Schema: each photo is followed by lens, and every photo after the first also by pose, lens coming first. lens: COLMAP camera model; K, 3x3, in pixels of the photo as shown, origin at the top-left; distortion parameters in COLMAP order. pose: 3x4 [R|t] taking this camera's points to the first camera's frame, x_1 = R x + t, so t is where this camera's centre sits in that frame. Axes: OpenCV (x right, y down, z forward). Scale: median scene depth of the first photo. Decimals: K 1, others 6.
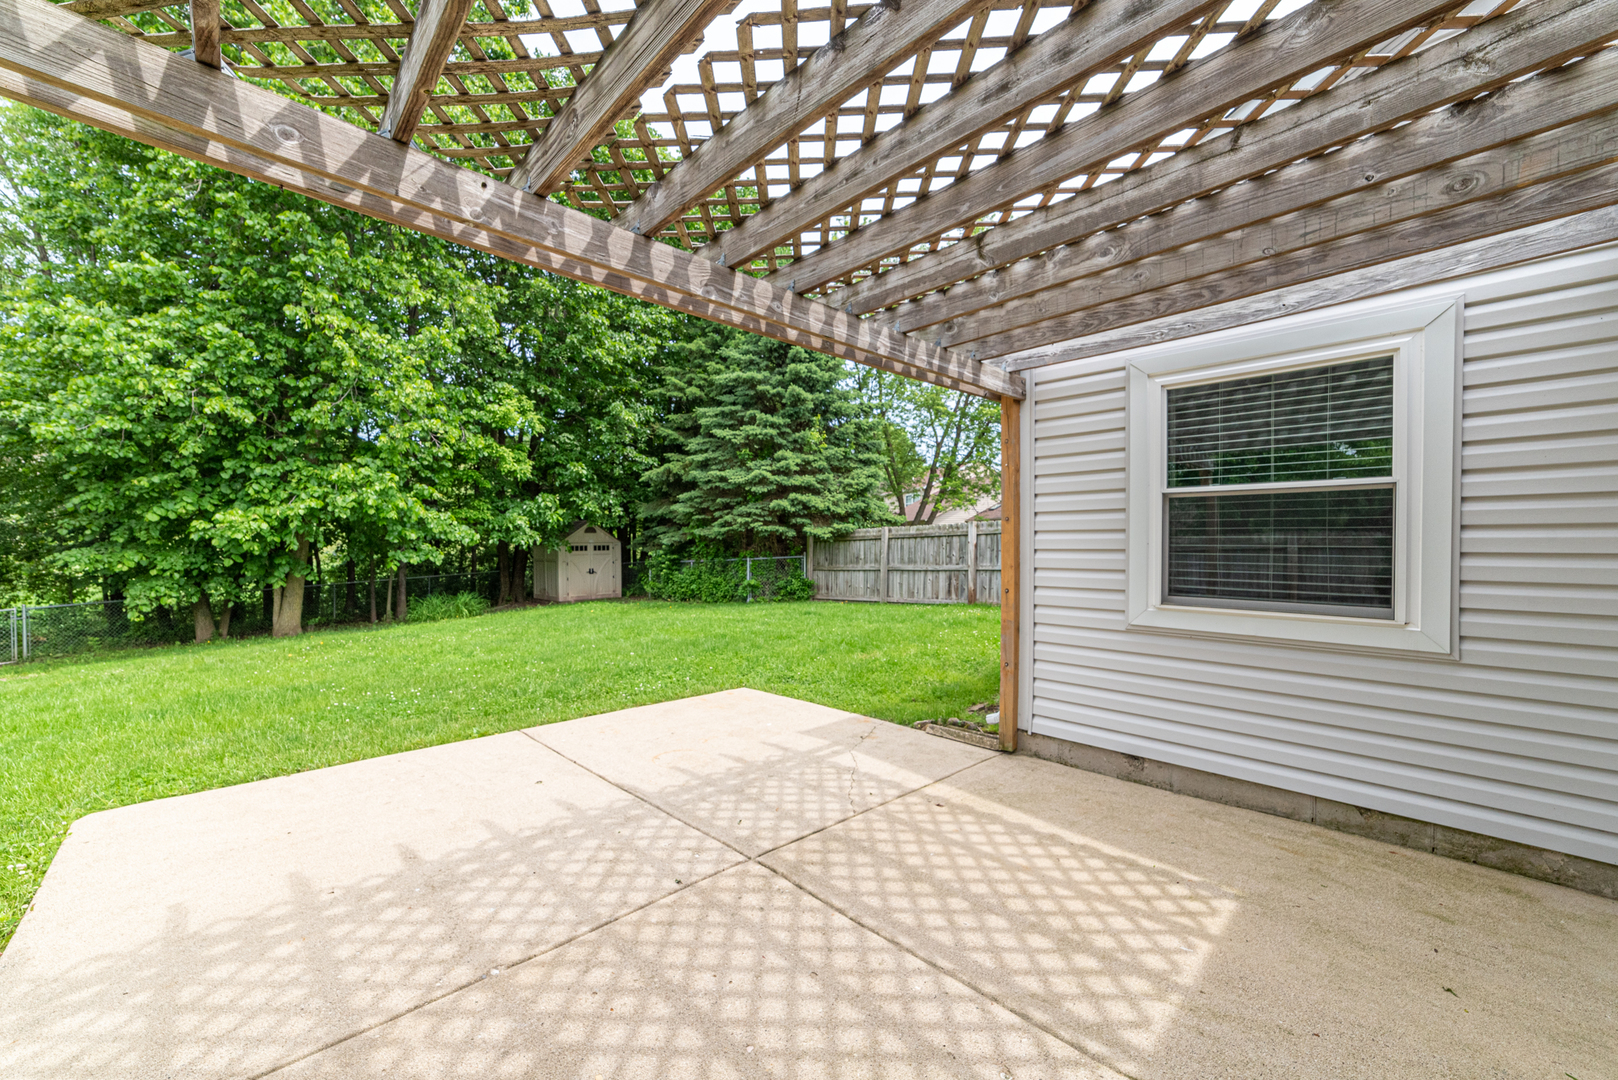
lens RADIAL K [[640.2, 0, 808.8], [0, 640.2, 540.1], [0, 0, 1]] dist [-0.020531, 0.005356]
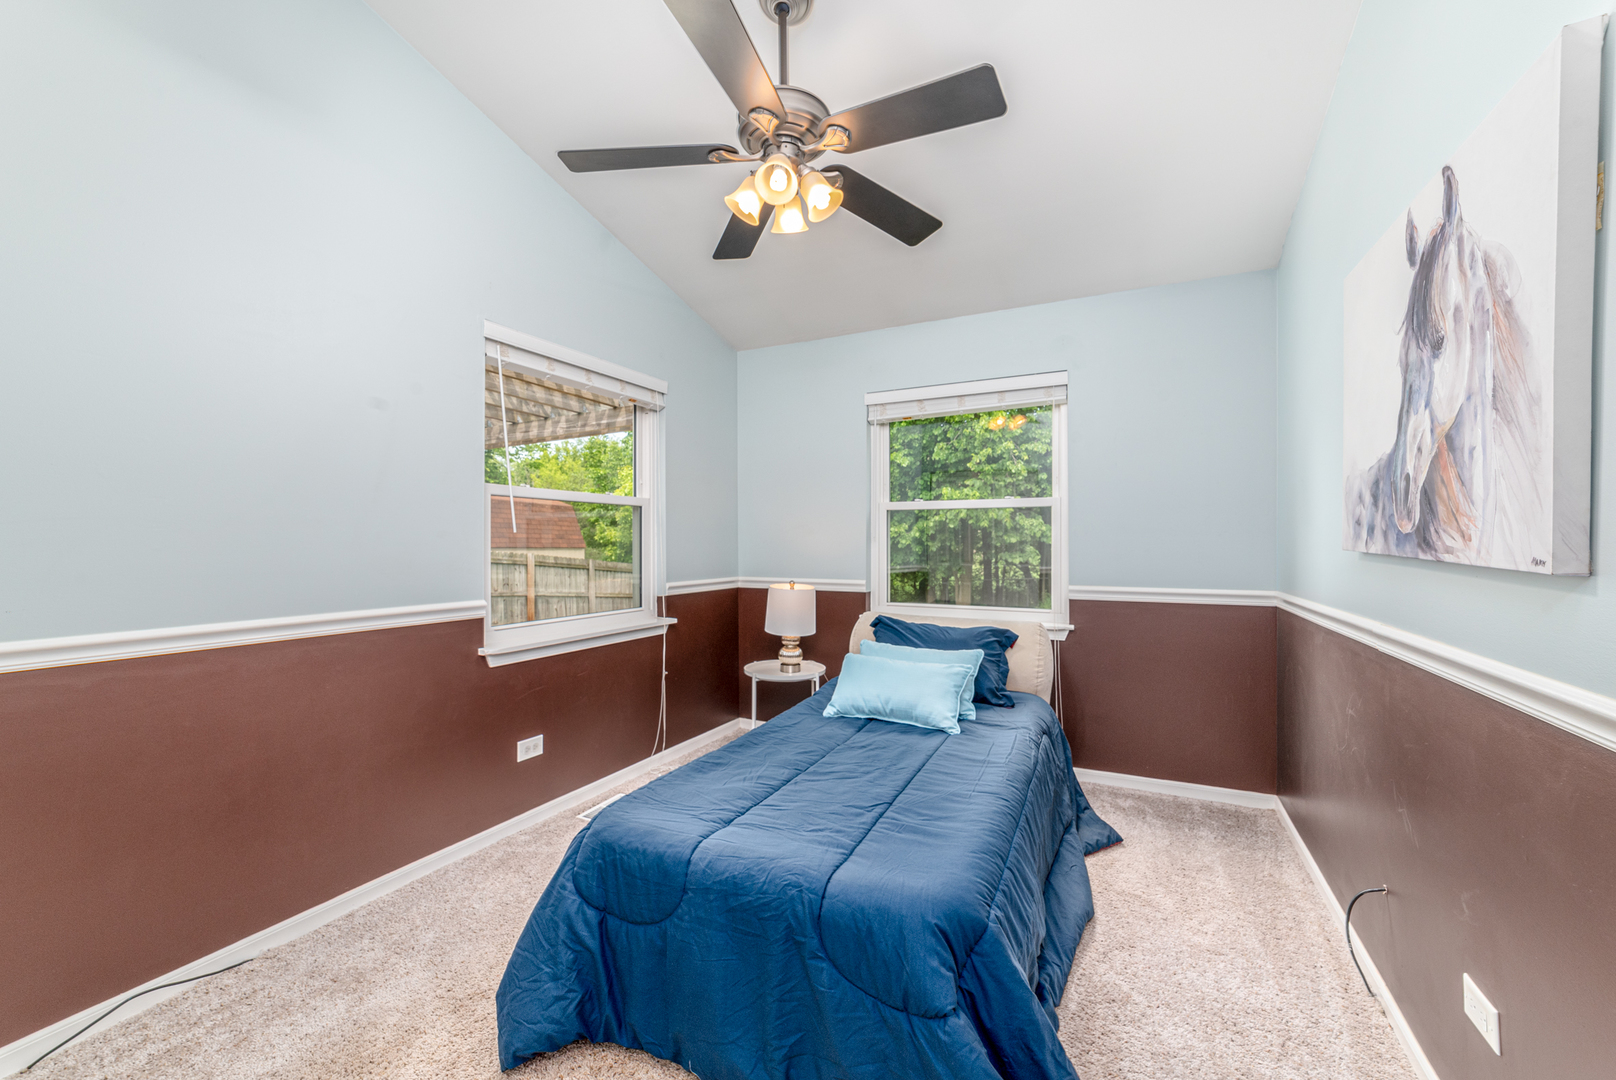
lens RADIAL K [[639.4, 0, 805.0], [0, 639.4, 553.3], [0, 0, 1]] dist [-0.020531, 0.005356]
pose [[0.310867, 0.008998, -0.950411, 0.452168], [0.011694, 0.999843, 0.013291, -0.001721], [0.950382, -0.015246, 0.310713, 0.274447]]
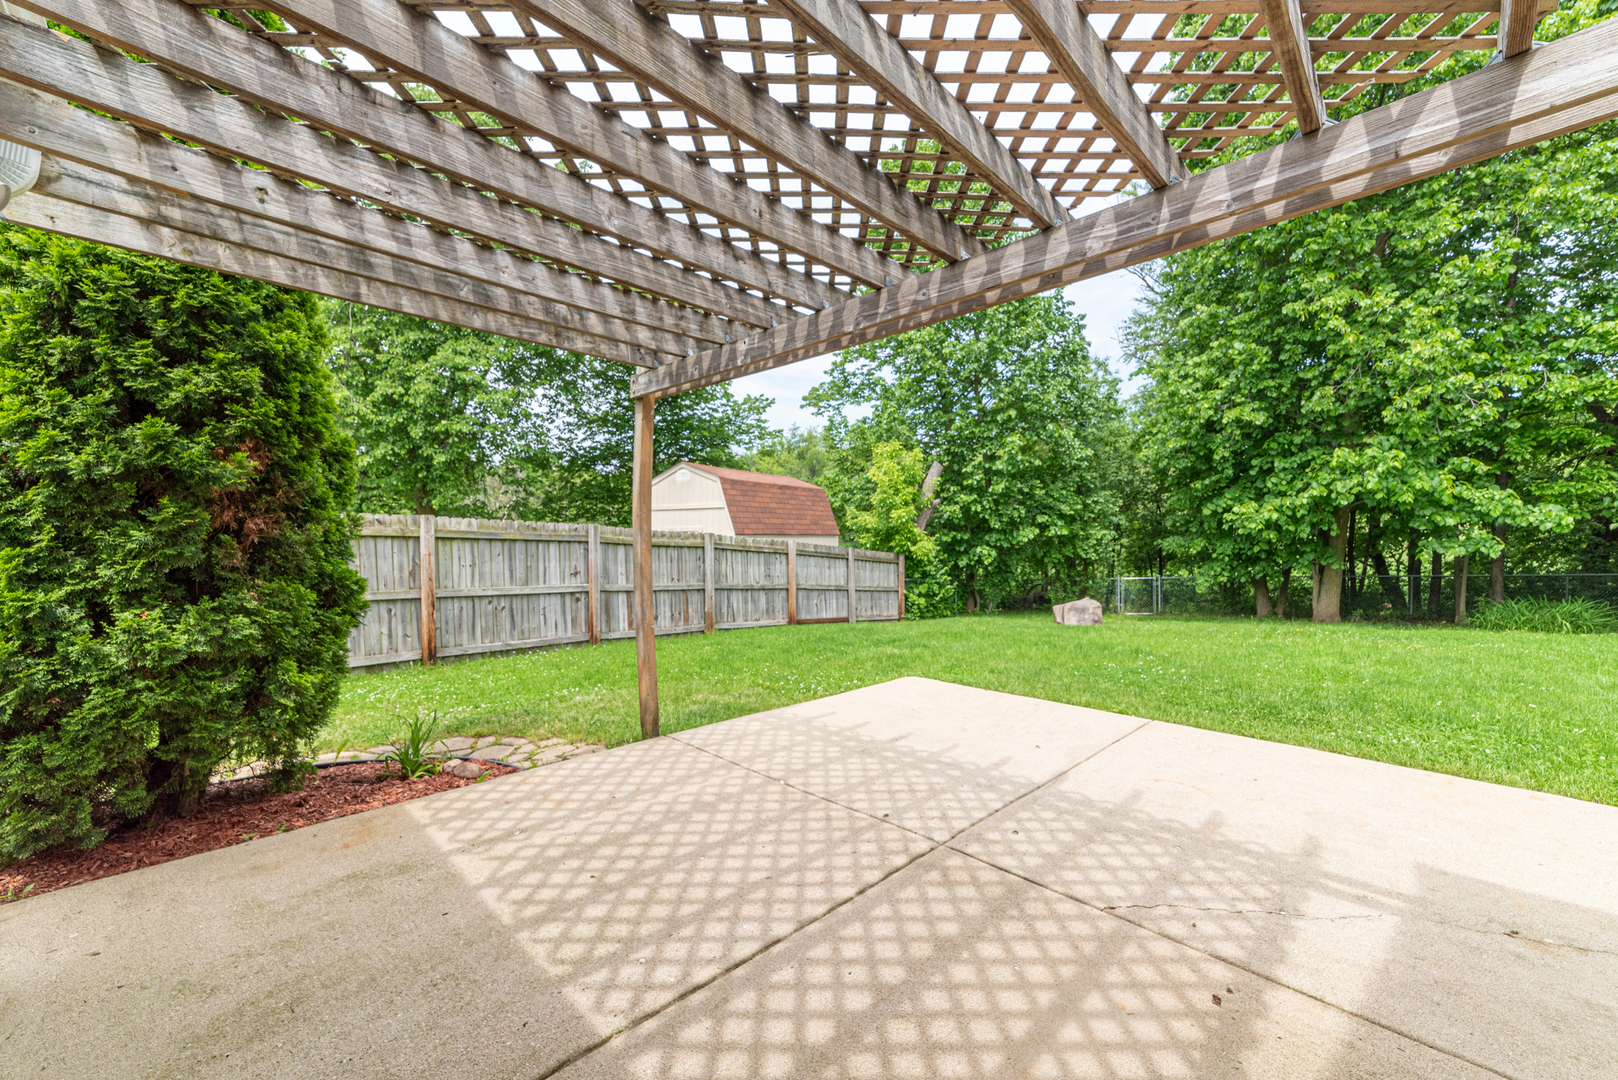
lens RADIAL K [[640.2, 0, 807.5], [0, 640.2, 541.8], [0, 0, 1]] dist [-0.020531, 0.005356]
pose [[0.003053, 0.008658, -0.999958, 0.213650], [0.014340, 0.999859, 0.008701, 0.001201], [0.999893, -0.014366, 0.002928, 0.182849]]
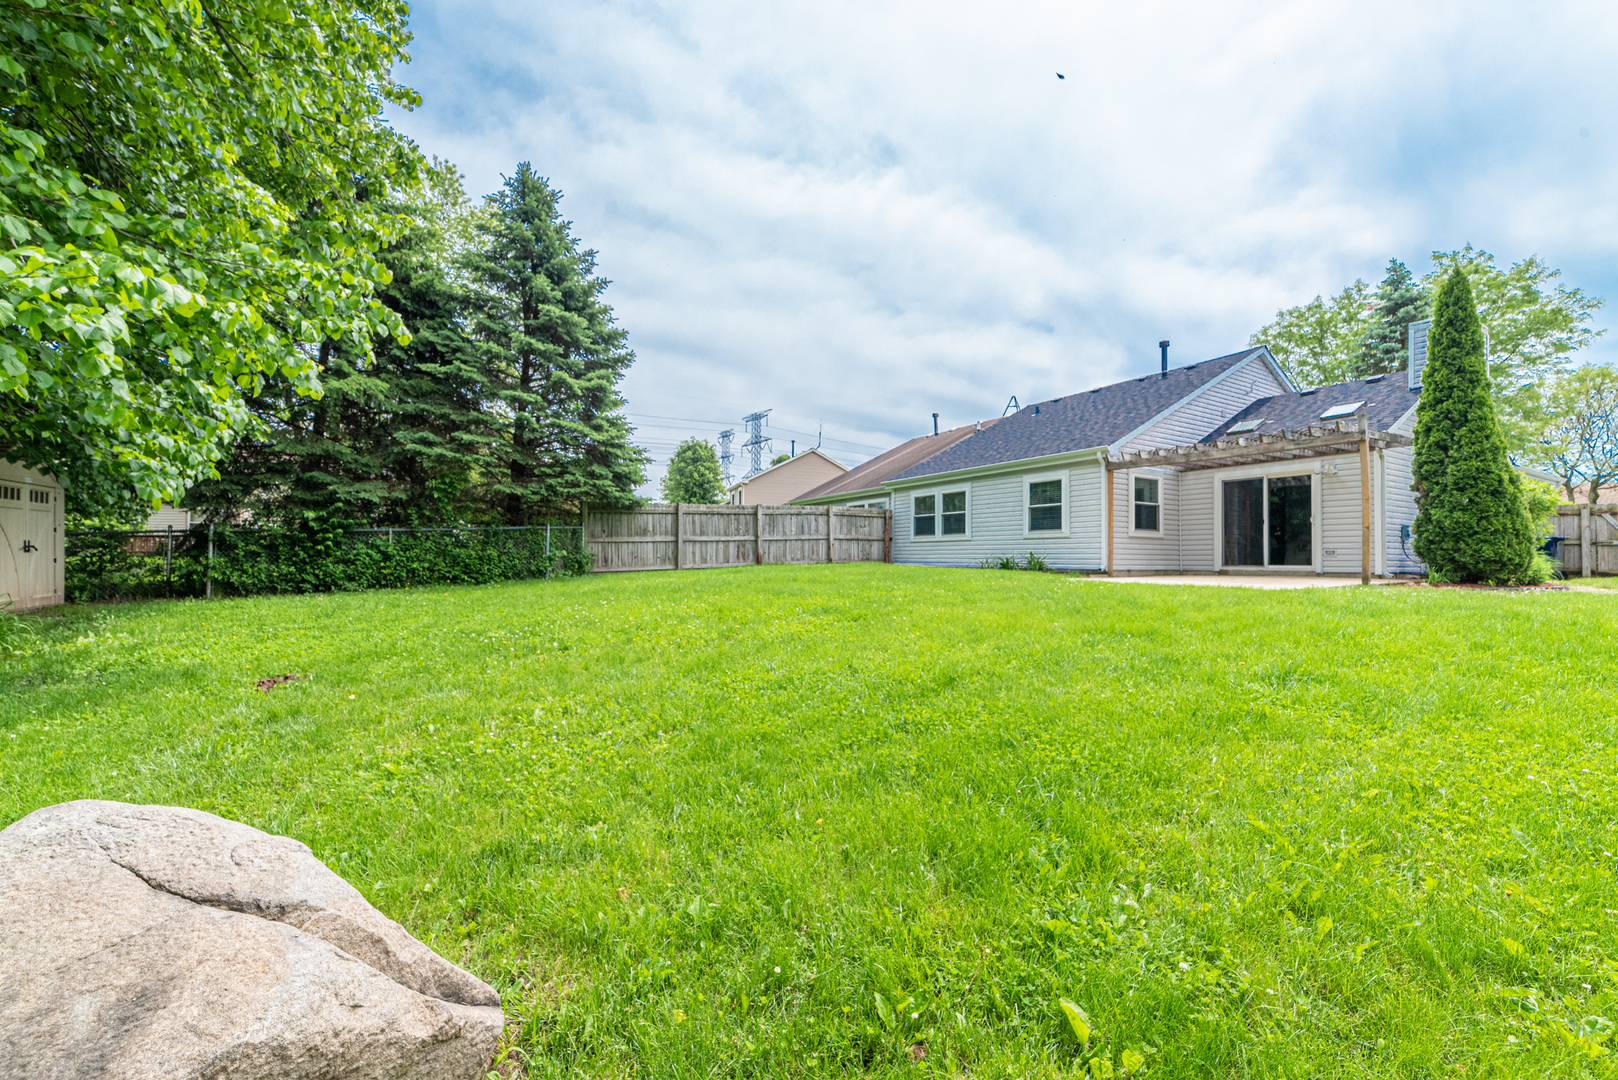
lens RADIAL K [[640.2, 0, 801.8], [0, 640.2, 547.1], [0, 0, 1]] dist [-0.020531, 0.005356]
pose [[0.230390, 0.009756, 0.973049, -1.024452], [-0.010296, 0.999918, -0.007587, 0.070488], [-0.973044, -0.008270, 0.230472, 0.579443]]
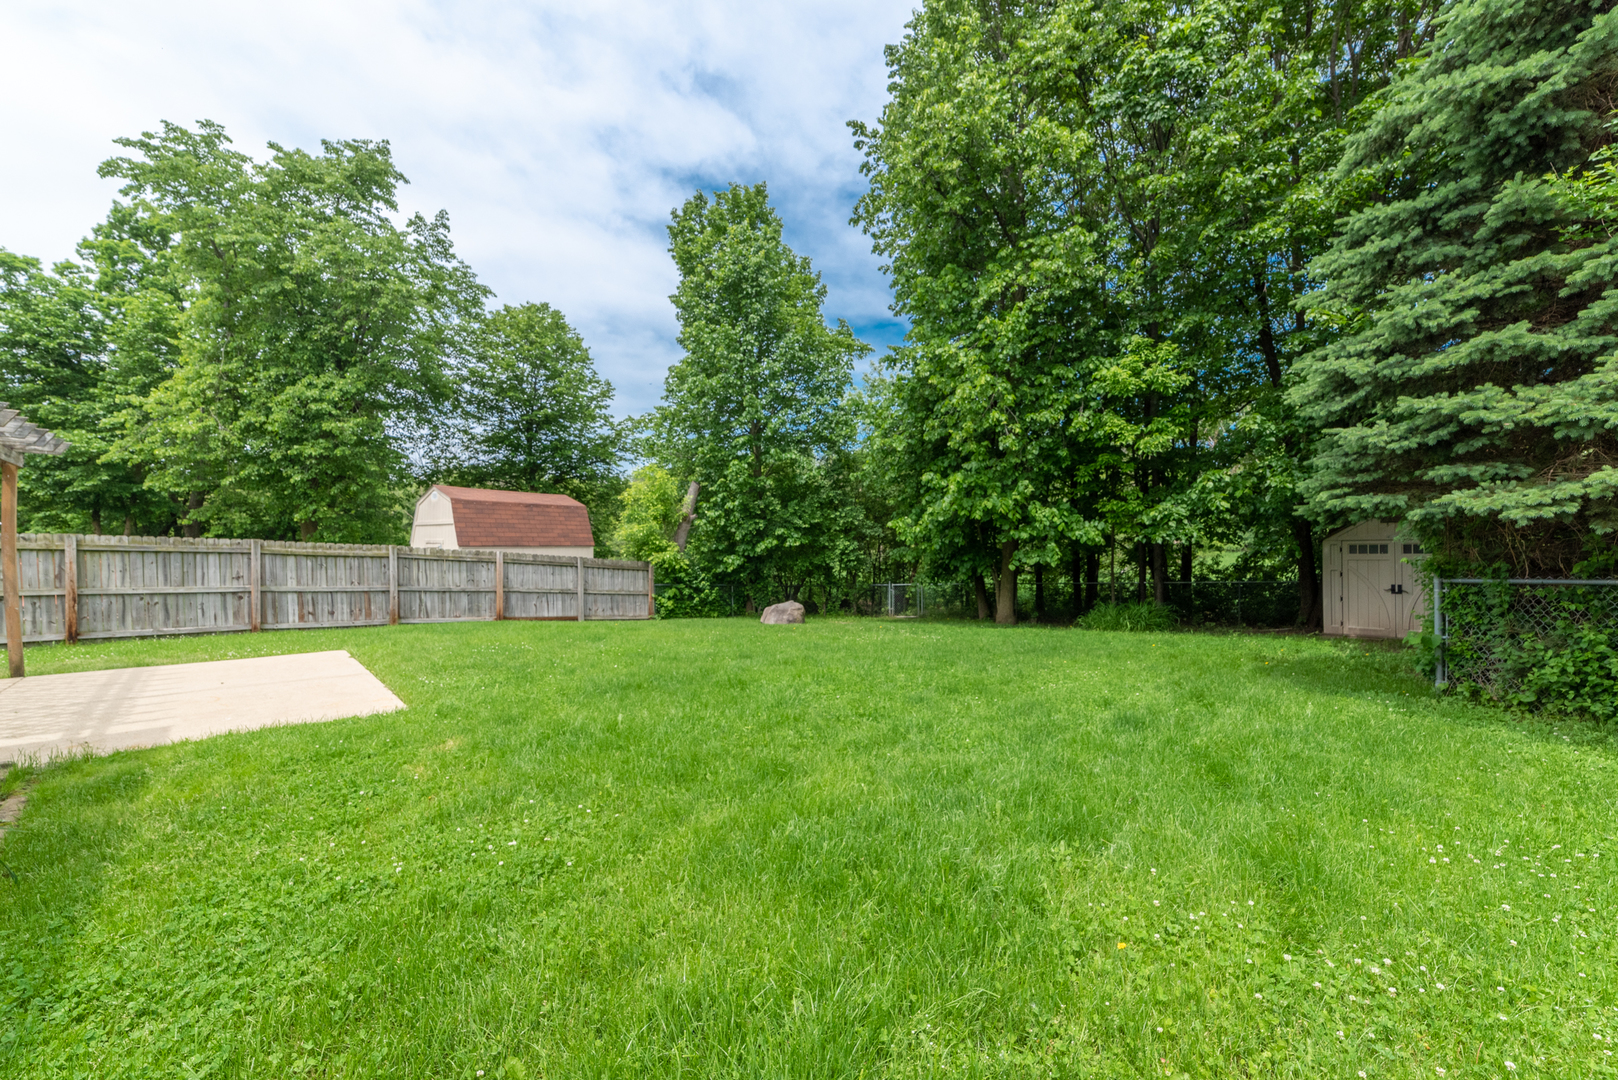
lens RADIAL K [[640.2, 0, 790.3], [0, 640.2, 558.8], [0, 0, 1]] dist [-0.020531, 0.005356]
pose [[-0.037152, 0.022709, -0.999052, 0.380147], [0.014996, 0.999642, 0.022164, 0.003399], [0.999197, -0.014158, -0.037479, 0.751993]]
